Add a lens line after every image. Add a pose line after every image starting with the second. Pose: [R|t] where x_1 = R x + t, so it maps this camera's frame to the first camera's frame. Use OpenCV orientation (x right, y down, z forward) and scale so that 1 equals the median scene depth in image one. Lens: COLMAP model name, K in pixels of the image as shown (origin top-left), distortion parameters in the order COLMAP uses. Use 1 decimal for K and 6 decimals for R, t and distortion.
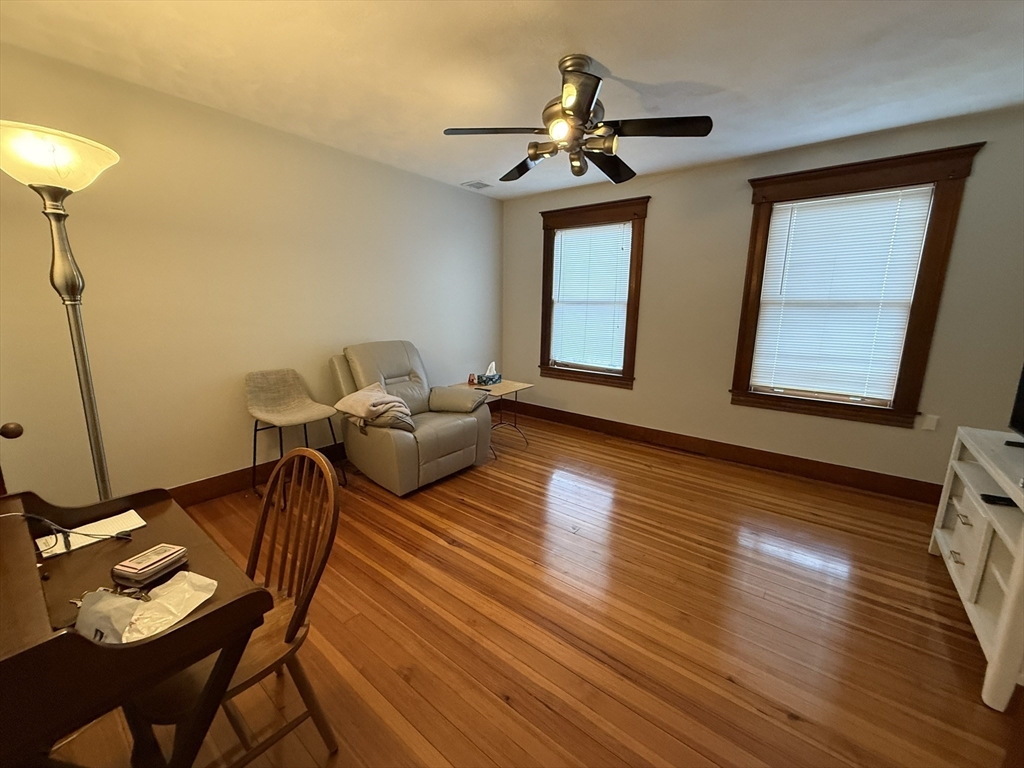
lens RADIAL K [[406.9, 0, 508.0], [0, 406.9, 382.2], [0, 0, 1]] dist [-0.000370, -0.000032]
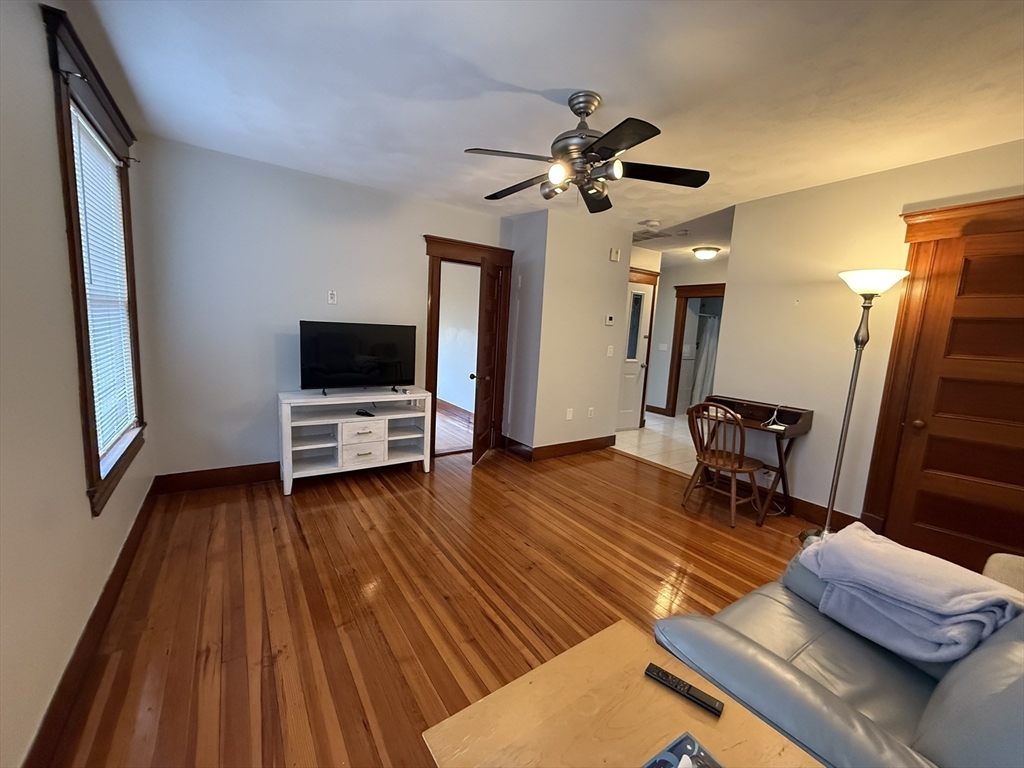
lens RADIAL K [[406.9, 0, 508.0], [0, 406.9, 382.2], [0, 0, 1]] dist [-0.000370, -0.000032]
pose [[-0.950095, -0.098515, 0.295998, -0.016126], [0.001800, 0.947082, 0.320987, -0.248543], [-0.311957, 0.305501, -0.899640, 1.275516]]
